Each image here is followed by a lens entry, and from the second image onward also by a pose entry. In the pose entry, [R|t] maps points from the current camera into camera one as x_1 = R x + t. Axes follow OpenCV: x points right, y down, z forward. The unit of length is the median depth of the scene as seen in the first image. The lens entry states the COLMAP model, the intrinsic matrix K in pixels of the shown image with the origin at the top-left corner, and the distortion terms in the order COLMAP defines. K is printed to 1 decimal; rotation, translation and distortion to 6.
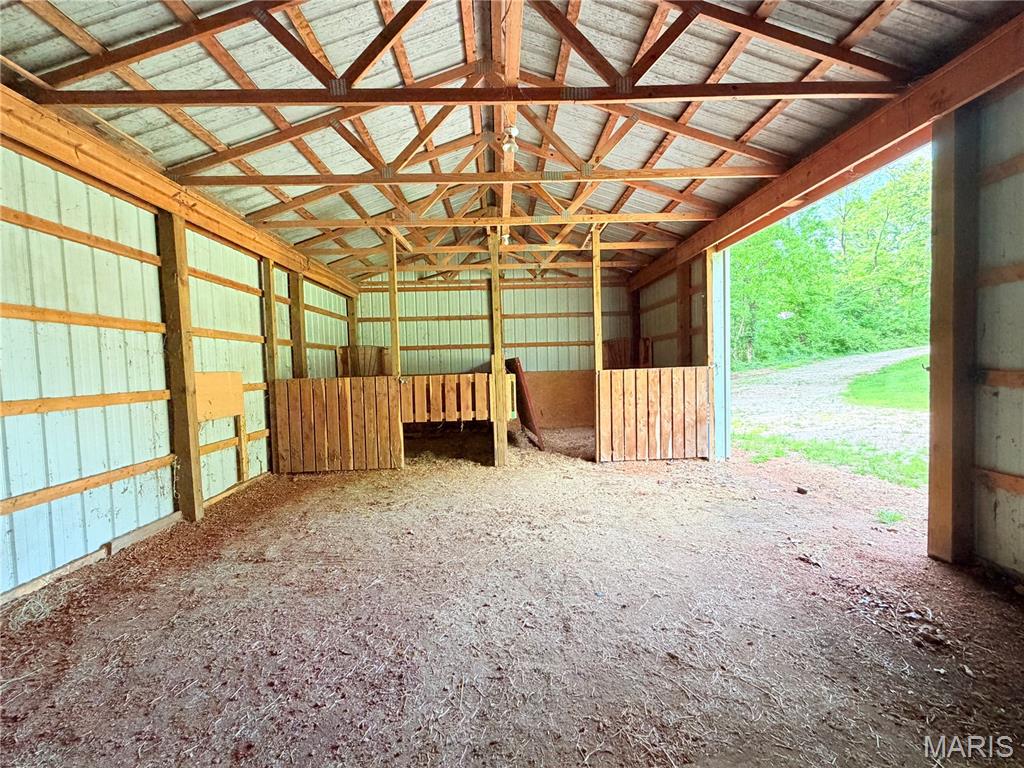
lens RADIAL K [[420.6, 0, 507.5], [0, 420.6, 385.1], [0, 0, 1]] dist [0.000821, 0.000575]
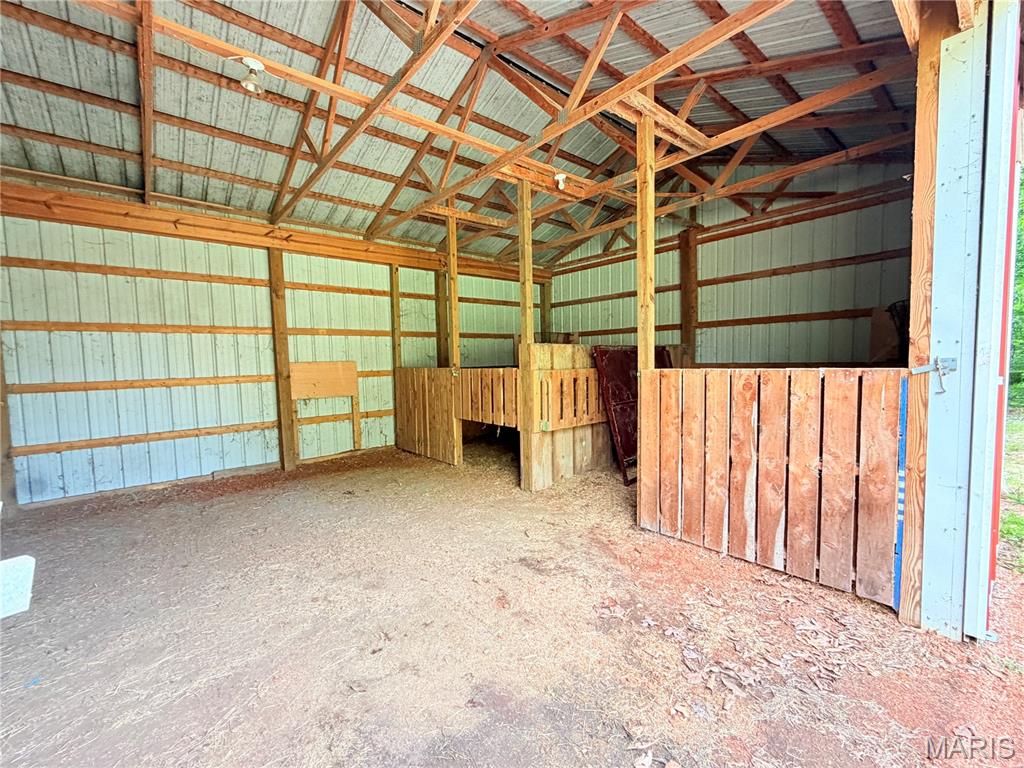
lens RADIAL K [[420.6, 0, 511.5], [0, 420.6, 383.9], [0, 0, 1]] dist [0.000821, 0.000575]
pose [[0.633448, 0.061708, -0.771321, 0.543408], [-0.029532, 0.998017, 0.055592, -0.041258], [0.773222, -0.012436, 0.634014, 0.500459]]
